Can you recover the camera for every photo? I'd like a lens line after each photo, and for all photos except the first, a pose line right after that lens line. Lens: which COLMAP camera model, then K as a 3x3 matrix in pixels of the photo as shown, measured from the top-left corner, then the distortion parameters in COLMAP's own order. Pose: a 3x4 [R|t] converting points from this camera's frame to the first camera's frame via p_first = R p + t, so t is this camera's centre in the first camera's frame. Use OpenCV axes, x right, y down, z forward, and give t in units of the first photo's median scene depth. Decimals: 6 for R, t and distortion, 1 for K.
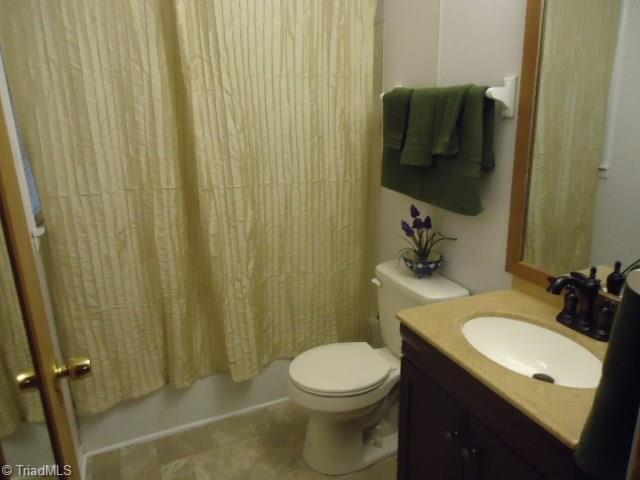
lens RADIAL K [[463.6, 0, 321.3], [0, 463.6, 234.4], [0, 0, 1]] dist [-0.010726, 0.007741]
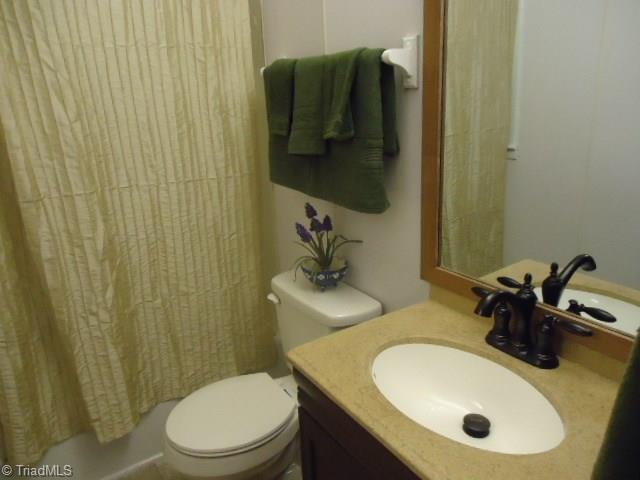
lens RADIAL K [[463.6, 0, 321.3], [0, 463.6, 234.4], [0, 0, 1]] dist [-0.010726, 0.007741]
pose [[0.983064, -0.074771, 0.167316, 0.077824], [0.071992, 0.997149, 0.022621, -0.024644], [-0.168530, -0.010193, 0.985644, 0.186222]]
